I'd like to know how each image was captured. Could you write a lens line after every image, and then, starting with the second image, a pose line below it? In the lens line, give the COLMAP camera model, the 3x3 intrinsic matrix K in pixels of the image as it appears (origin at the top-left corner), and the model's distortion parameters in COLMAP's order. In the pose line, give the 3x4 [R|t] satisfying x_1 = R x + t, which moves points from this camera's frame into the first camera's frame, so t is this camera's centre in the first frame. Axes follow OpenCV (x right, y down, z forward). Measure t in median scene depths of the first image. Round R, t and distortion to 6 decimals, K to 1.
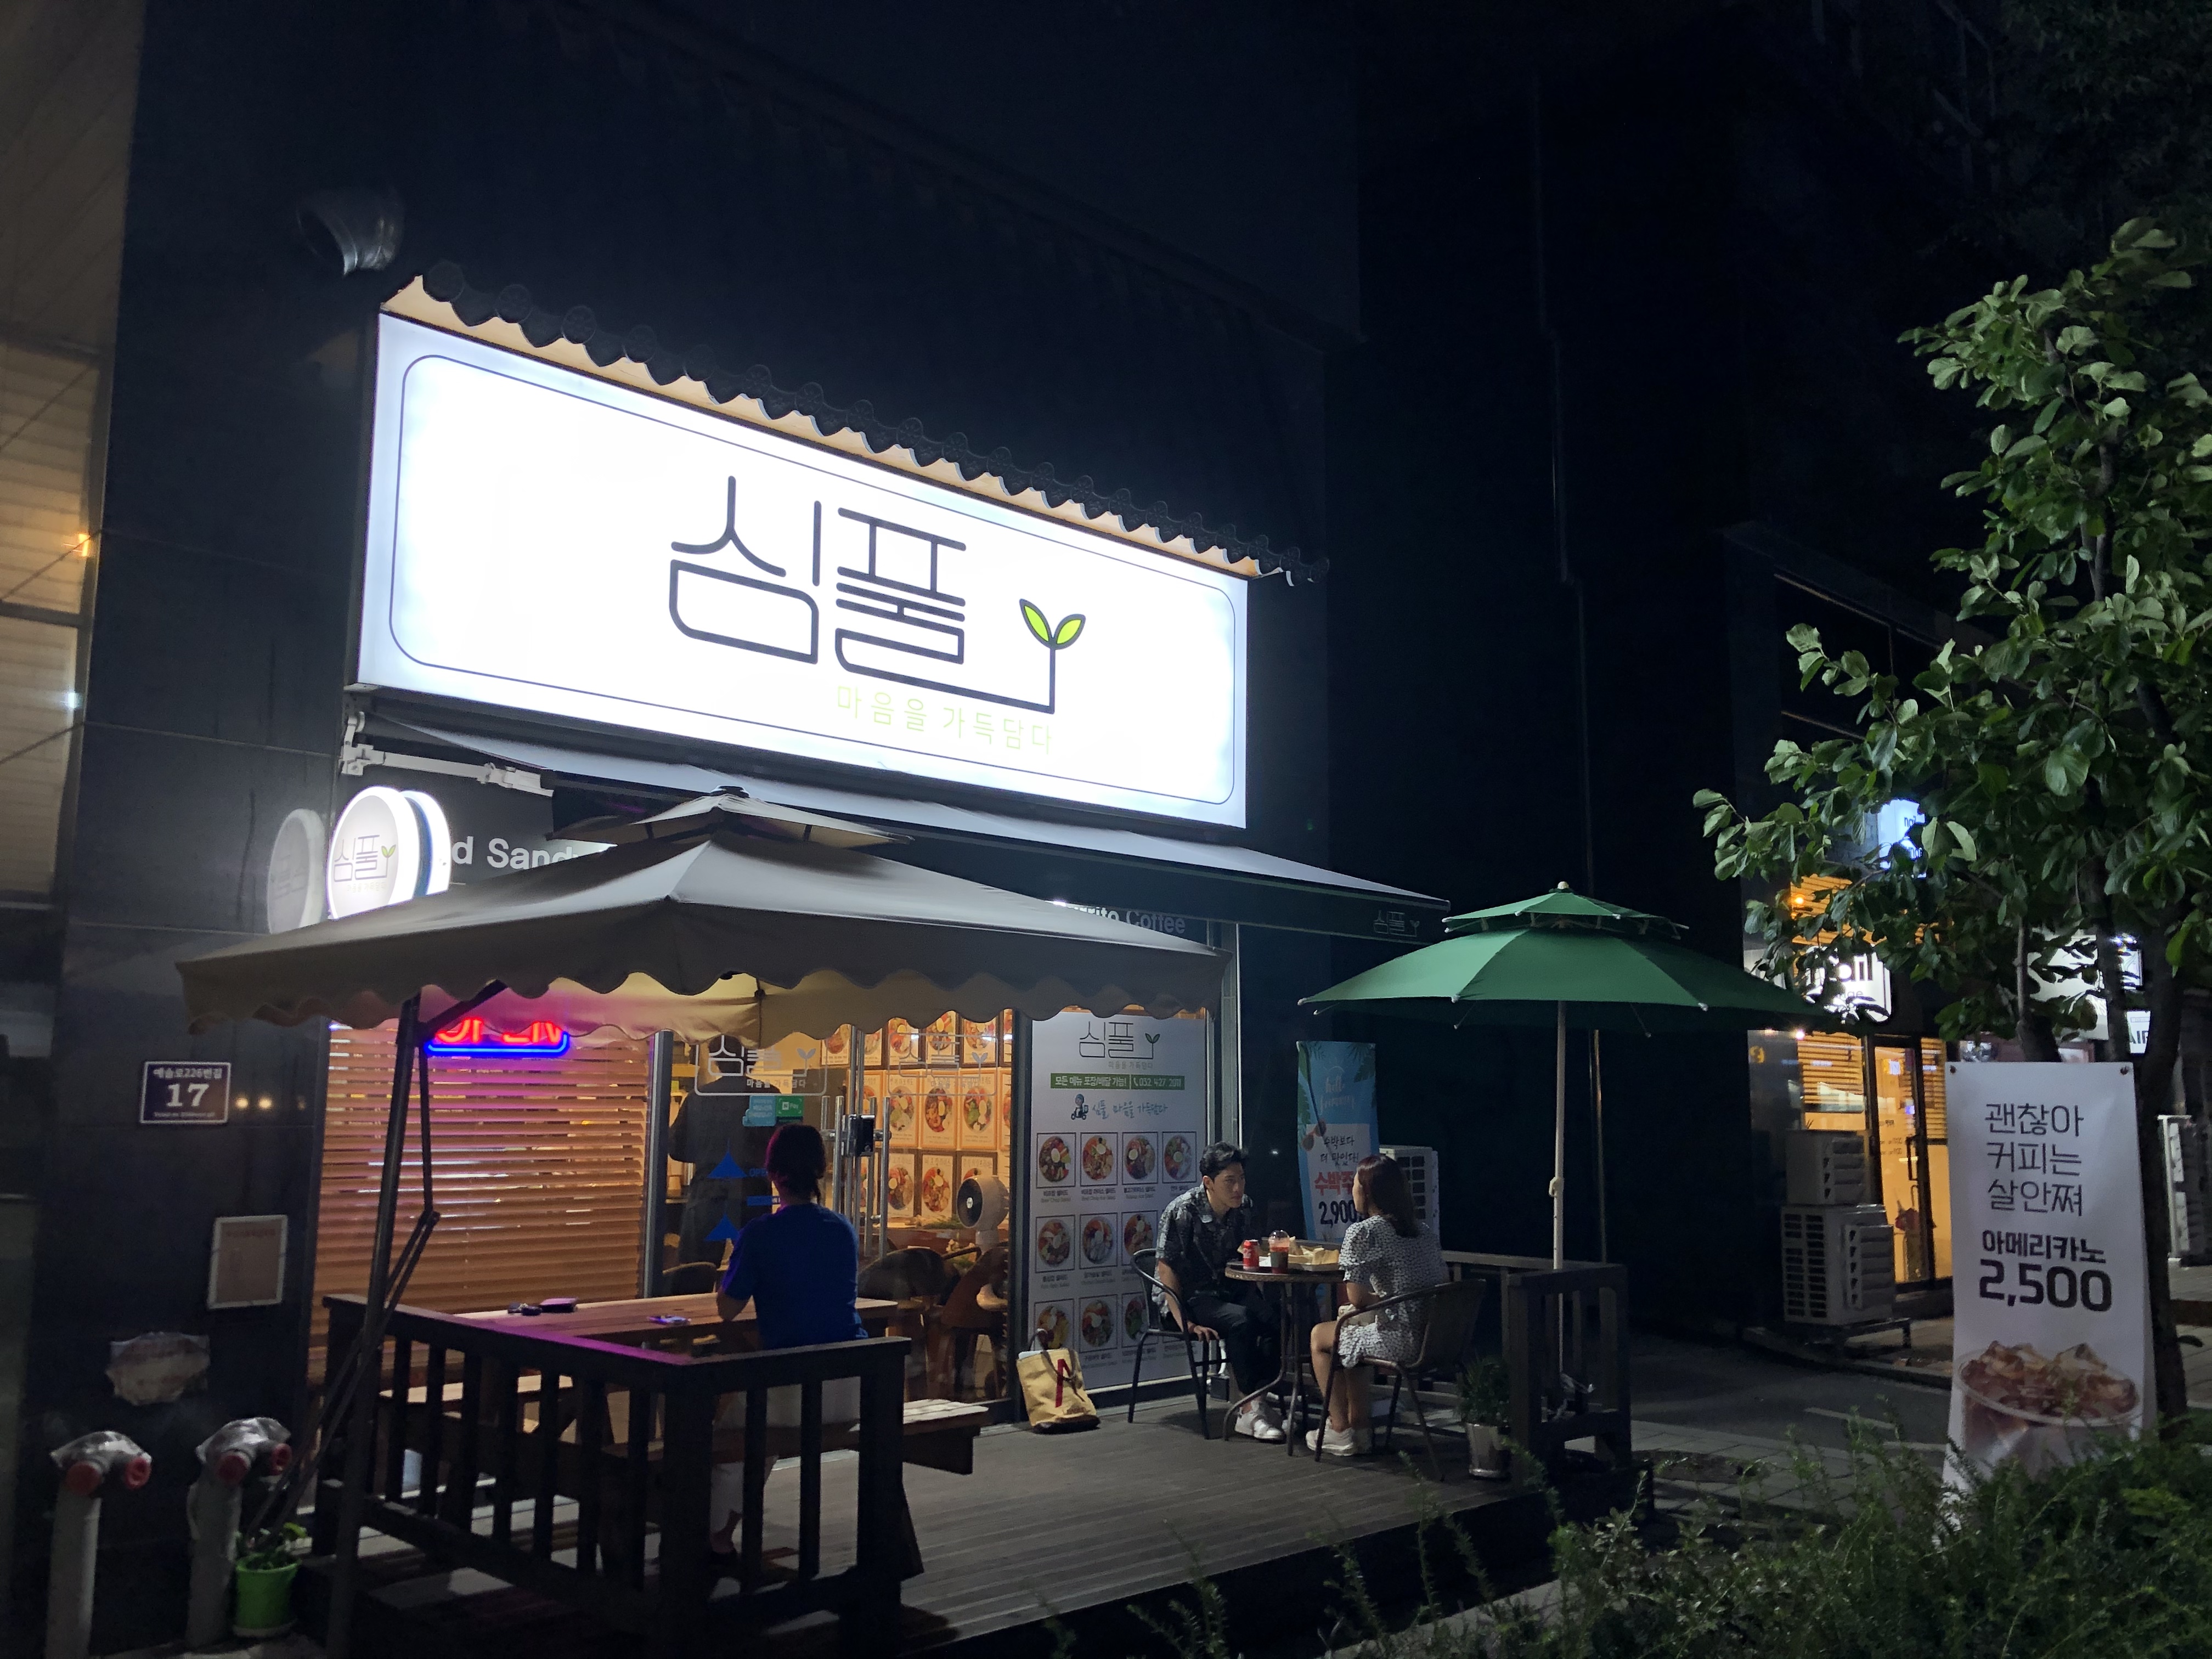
lens RADIAL K [[1785.2, 0, 1105.8], [0, 1785.2, 834.4], [0, 0, 1]] dist [0.016615, 0.003456]
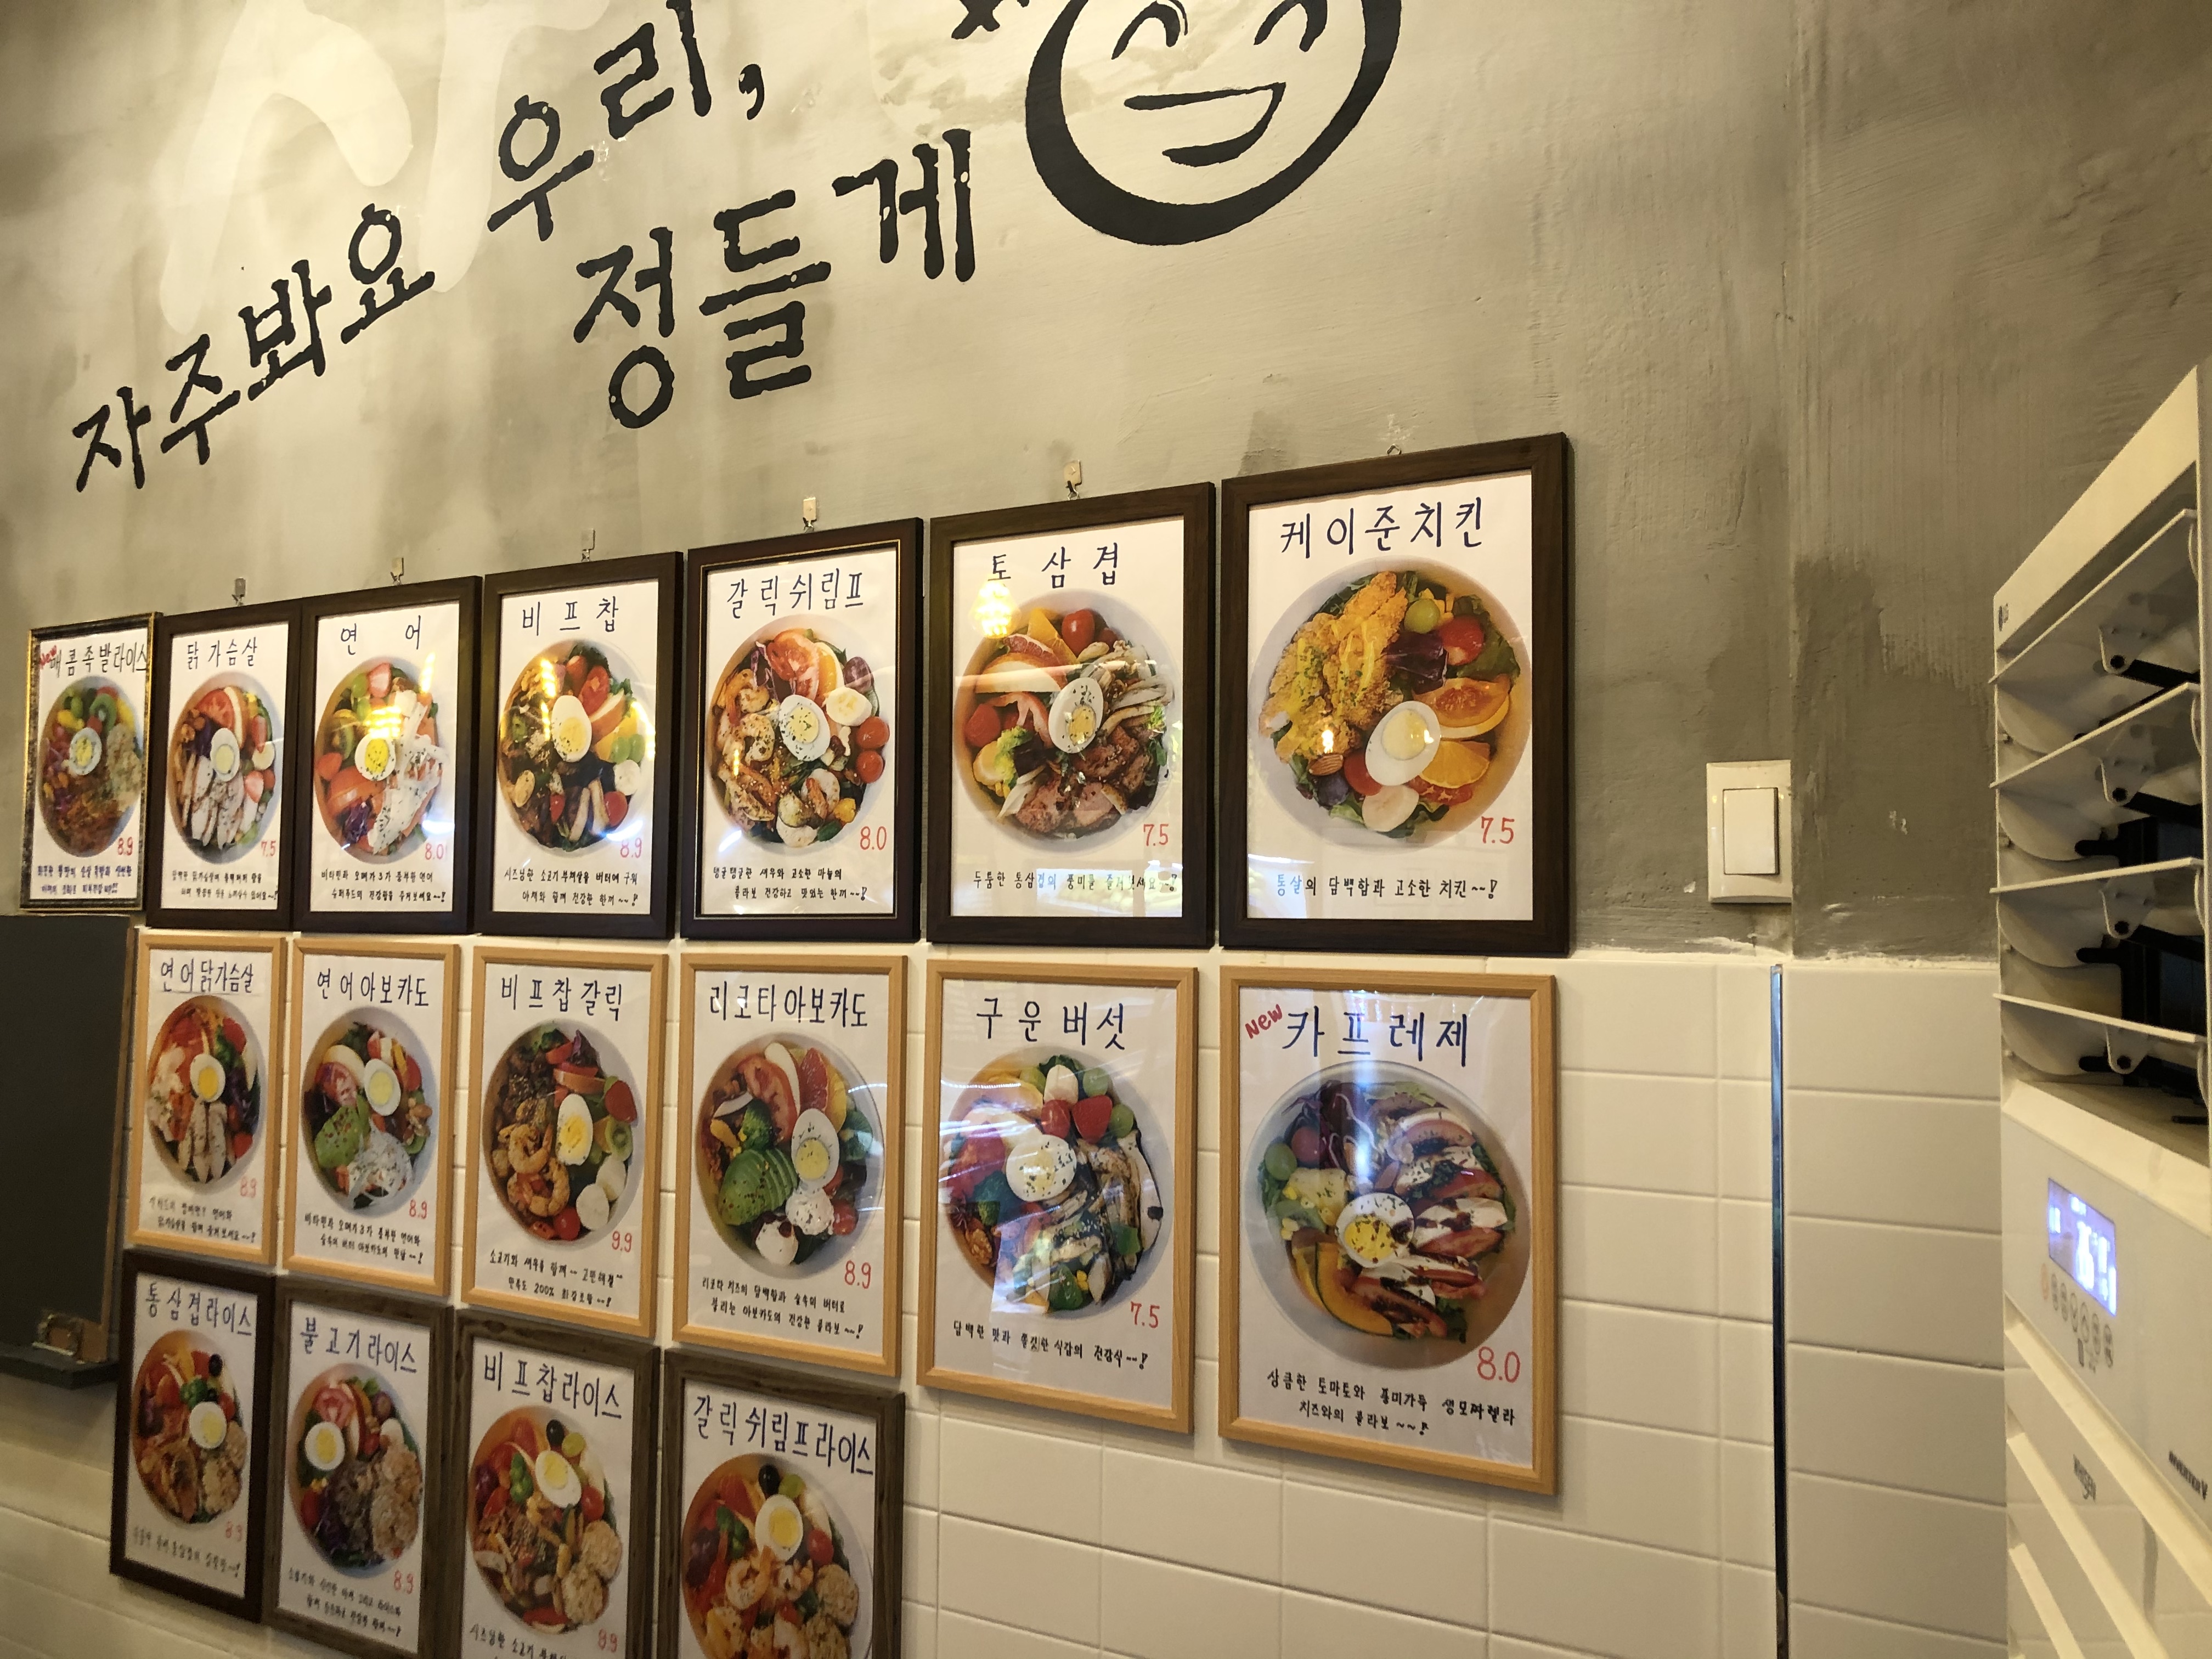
lens RADIAL K [[1785.2, 0, 1117.6], [0, 1785.2, 824.3], [0, 0, 1]] dist [0.016615, 0.003456]
pose [[0.964679, 0.021289, 0.262565, -0.086518], [-0.049803, 0.993493, 0.102425, 0.094076], [-0.258676, -0.111884, 0.959463, 0.789238]]
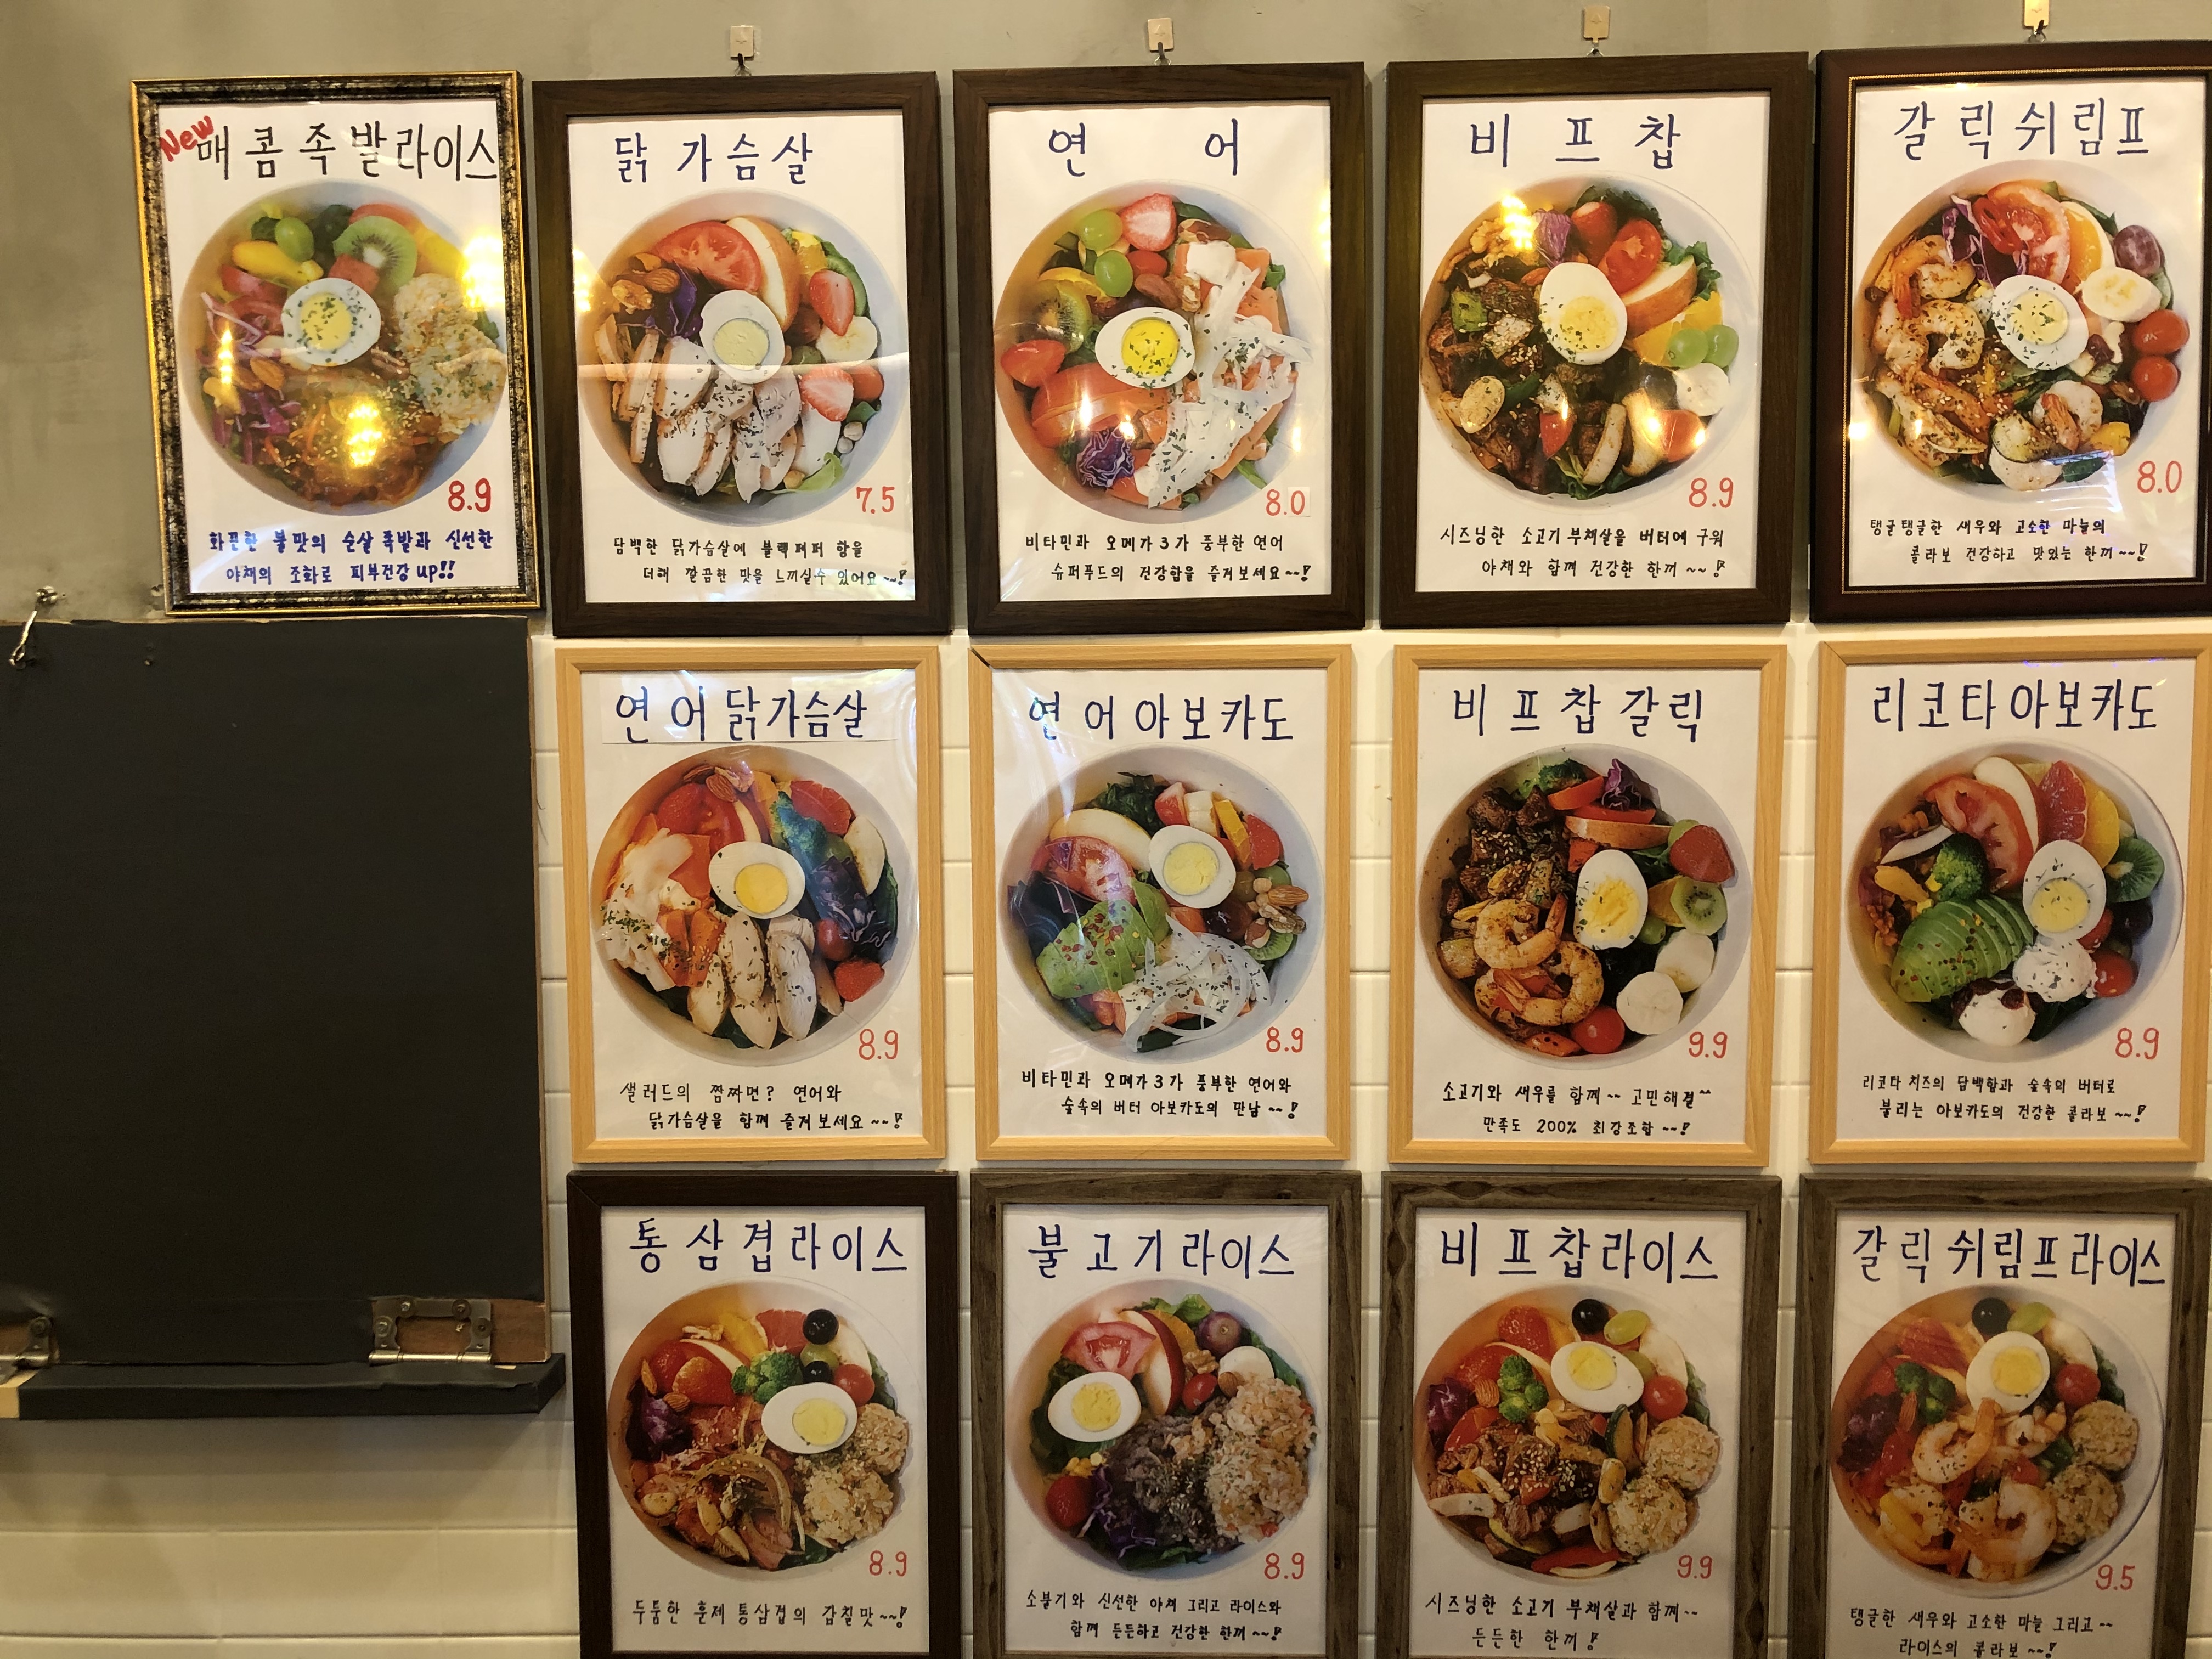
lens RADIAL K [[1785.2, 0, 1125.8], [0, 1785.2, 746.0], [0, 0, 1]] dist [0.016615, 0.003456]
pose [[0.716657, -0.069923, 0.693911, -0.219698], [-0.095208, 0.975838, 0.196661, 0.116598], [-0.690896, -0.207005, 0.692684, 0.929436]]
